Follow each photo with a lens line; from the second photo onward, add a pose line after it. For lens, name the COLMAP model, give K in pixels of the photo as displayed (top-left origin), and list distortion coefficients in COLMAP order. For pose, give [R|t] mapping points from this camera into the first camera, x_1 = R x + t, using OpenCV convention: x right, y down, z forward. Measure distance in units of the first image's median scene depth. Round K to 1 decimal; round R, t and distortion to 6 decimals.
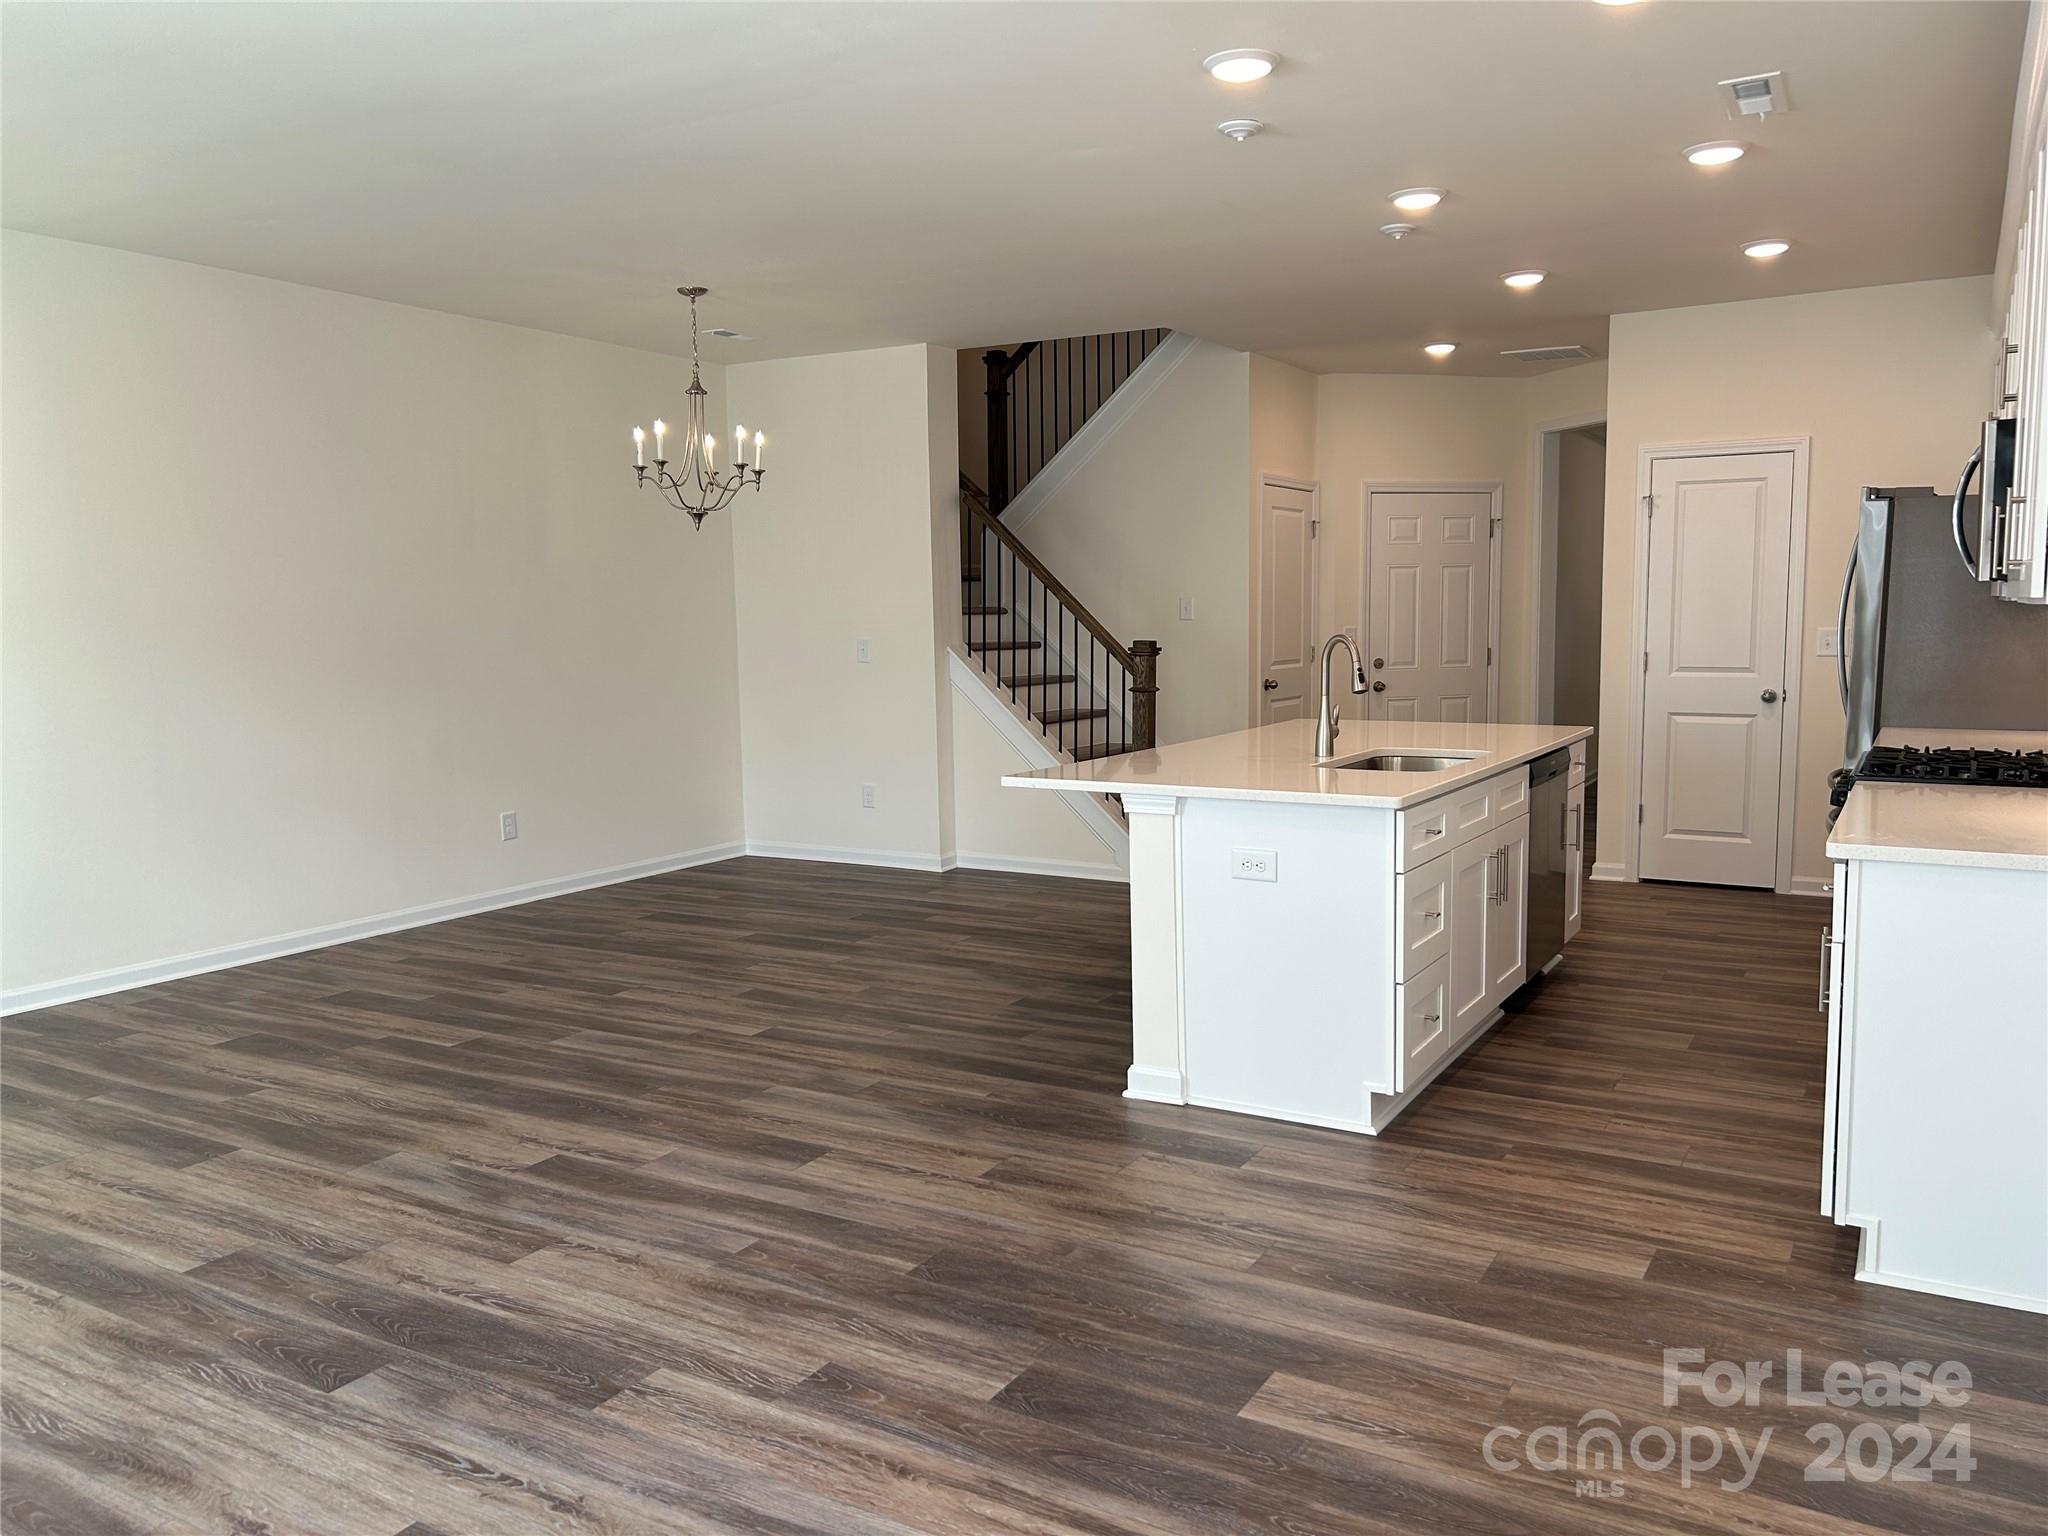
lens RADIAL K [[1532.5, 0, 1024.7], [0, 1532.5, 757.5], [0, 0, 1]] dist [0.046897, -0.045178]
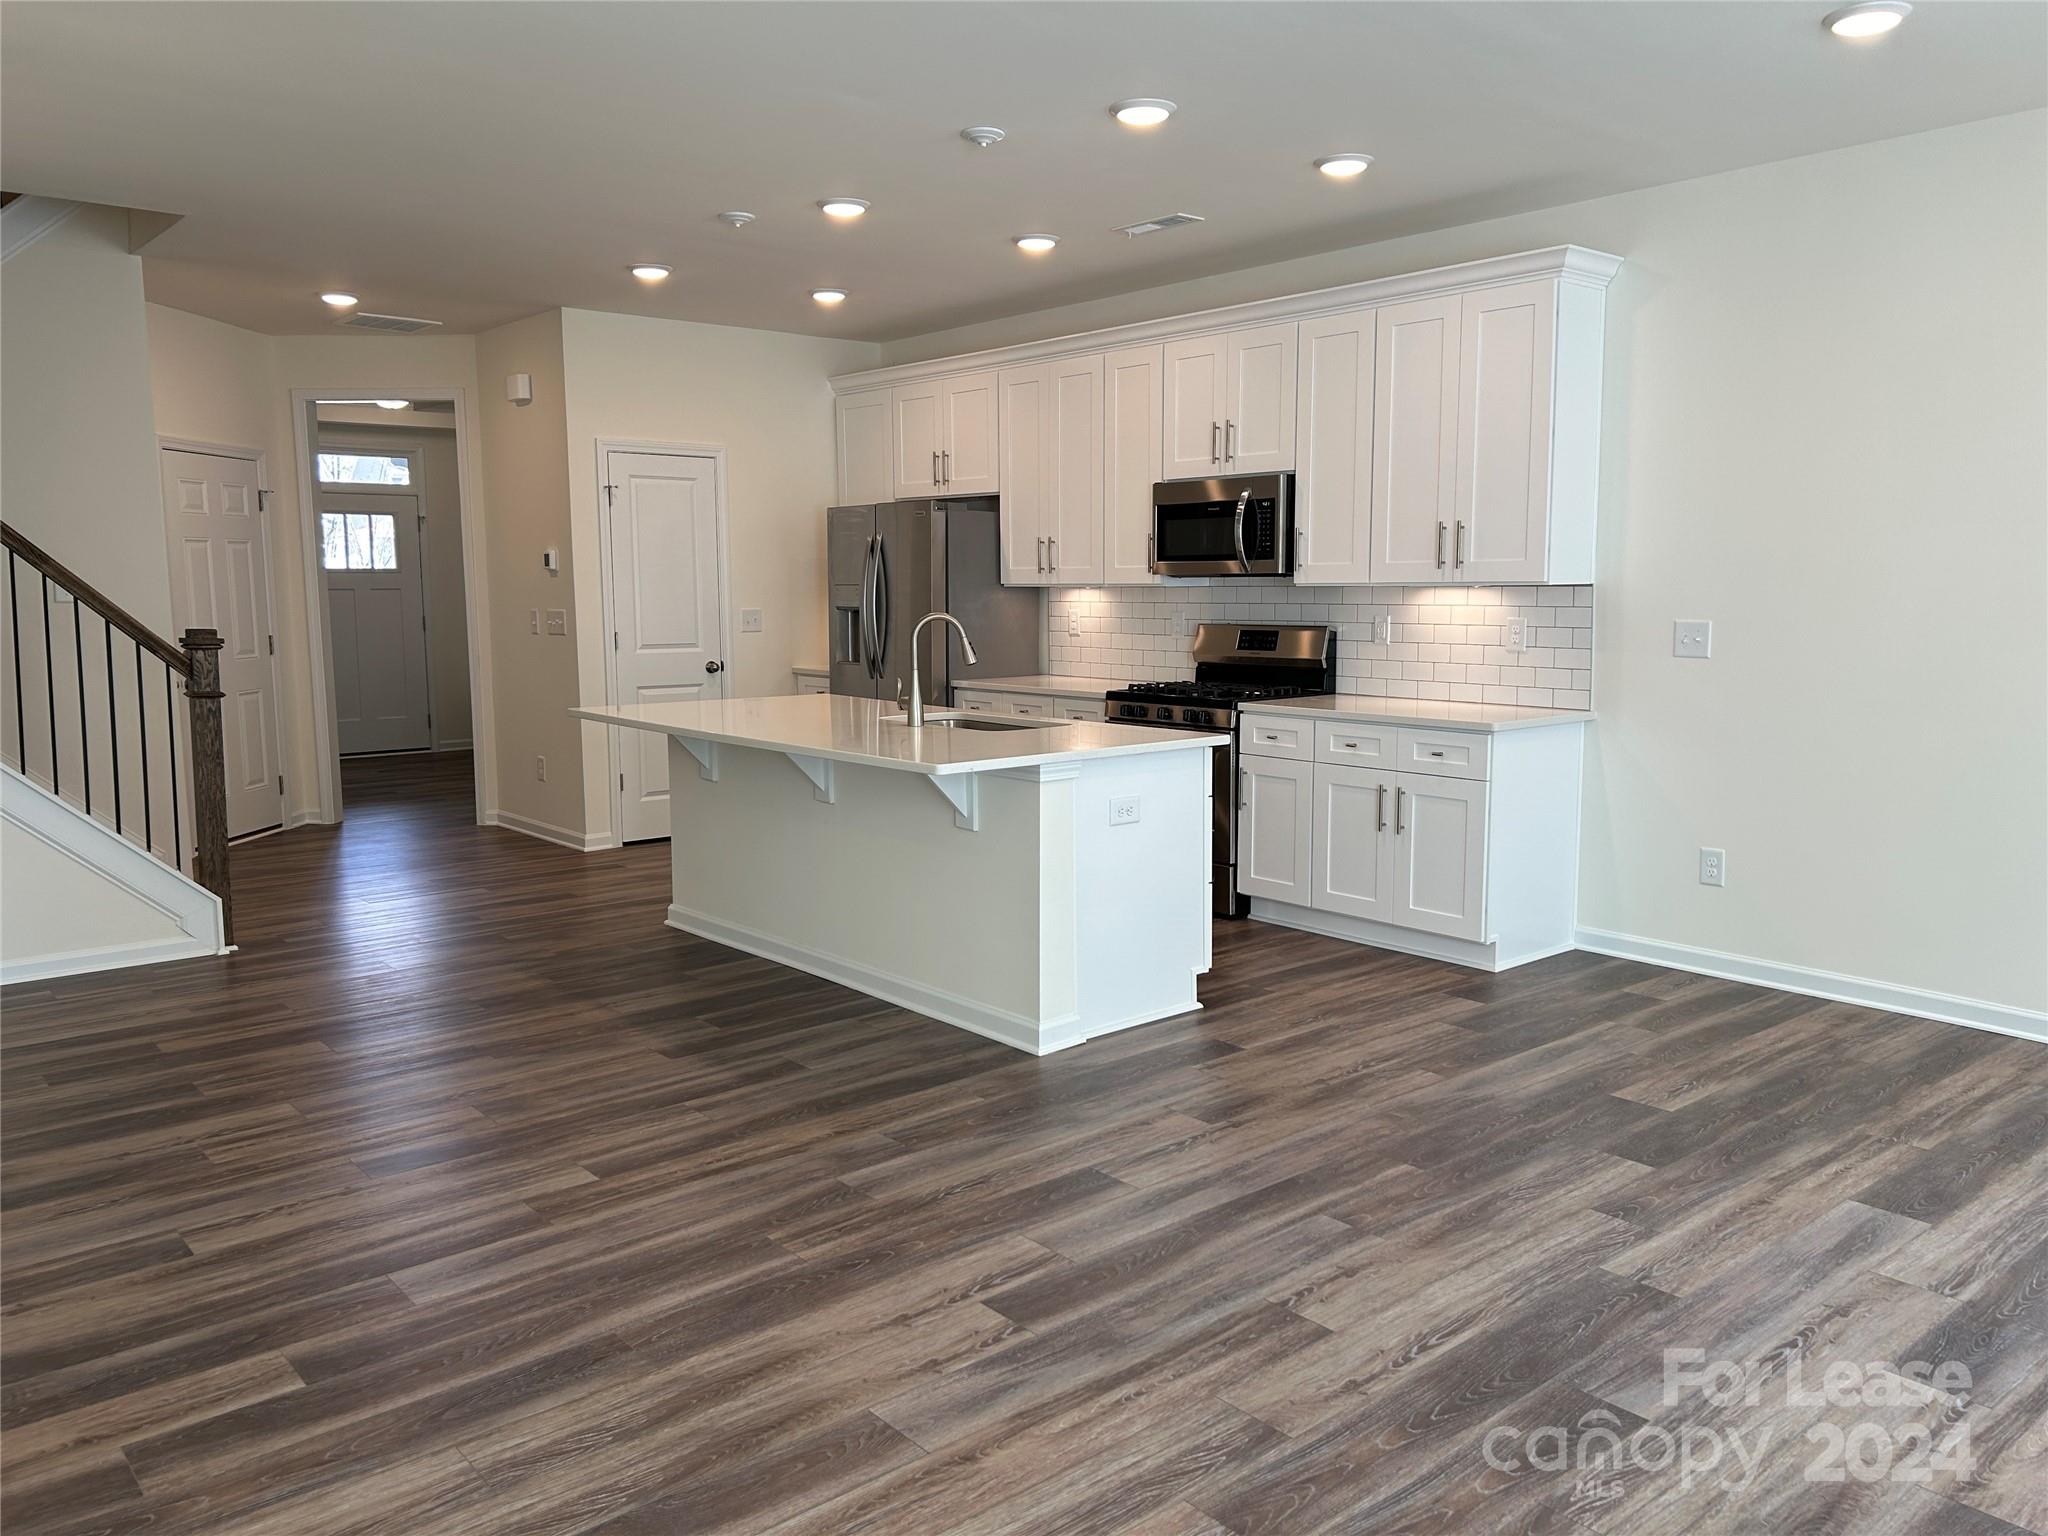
lens RADIAL K [[1547.0, 0, 1027.7], [0, 1547.0, 773.3], [0, 0, 1]] dist [0.053096, -0.070099]
pose [[0.325949, -0.108073, 0.939190, -0.978937], [0.094598, 0.992187, 0.081341, -0.058884], [-0.940642, 0.062333, 0.333626, 0.706594]]
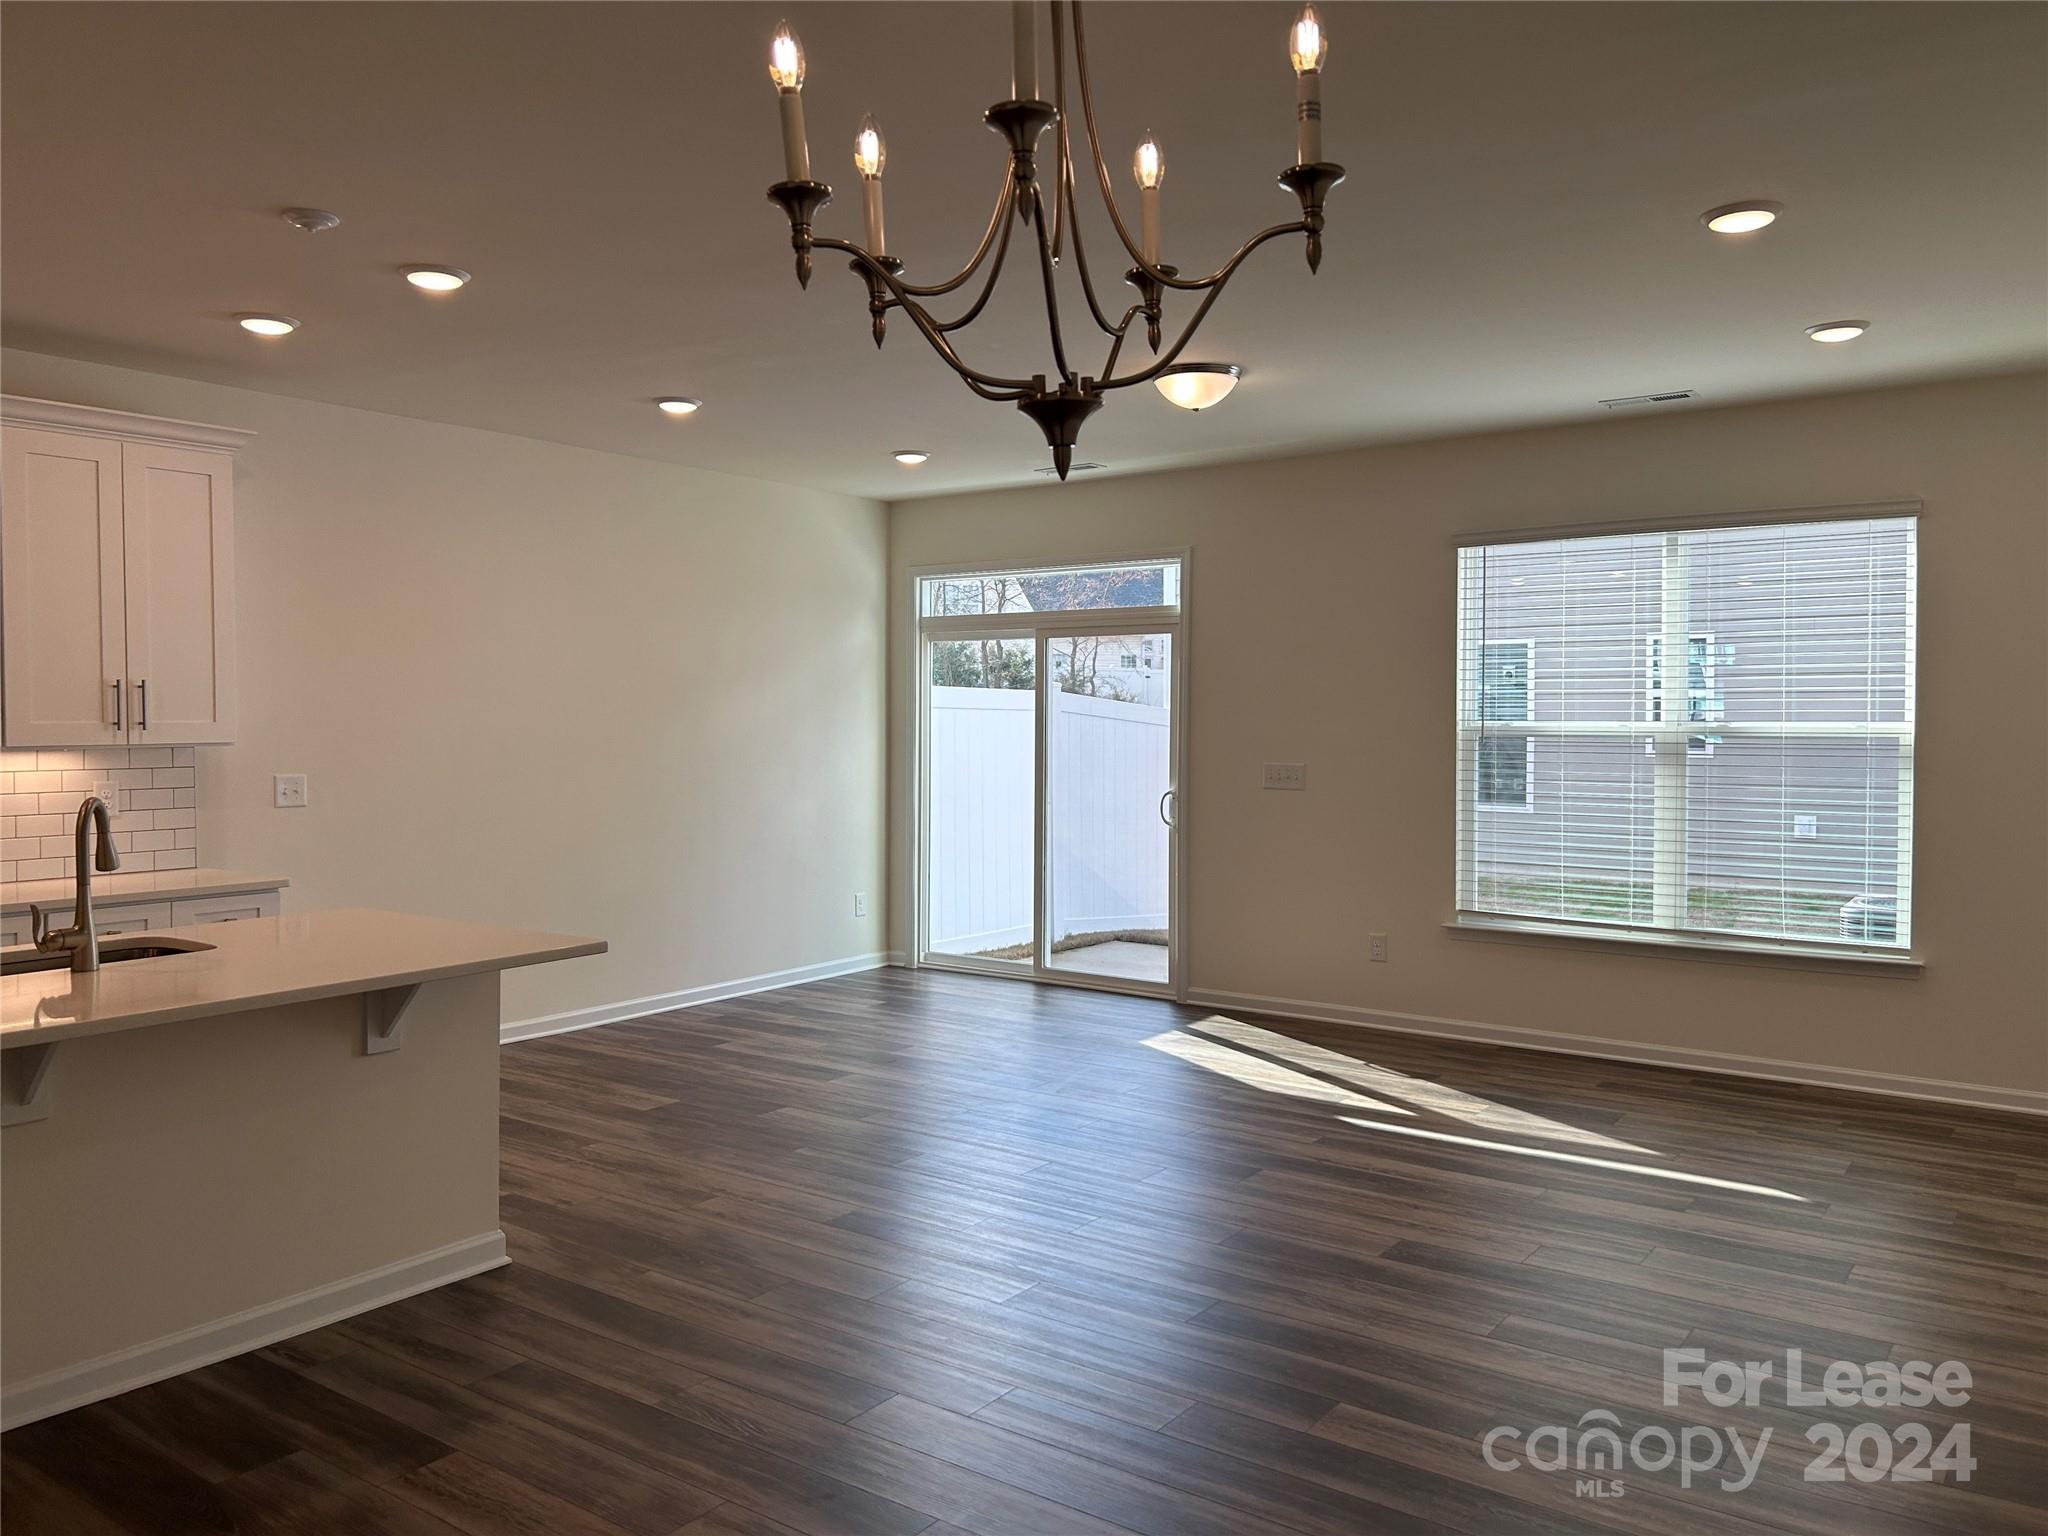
lens RADIAL K [[1538.6, 0, 1026.2], [0, 1538.6, 737.9], [0, 0, 1]] dist [0.041065, -0.004031]
pose [[-0.995740, 0.011237, 0.091514, -0.375541], [0.021770, 0.993135, 0.114928, -0.222885], [-0.089594, 0.116430, -0.989150, 2.054873]]
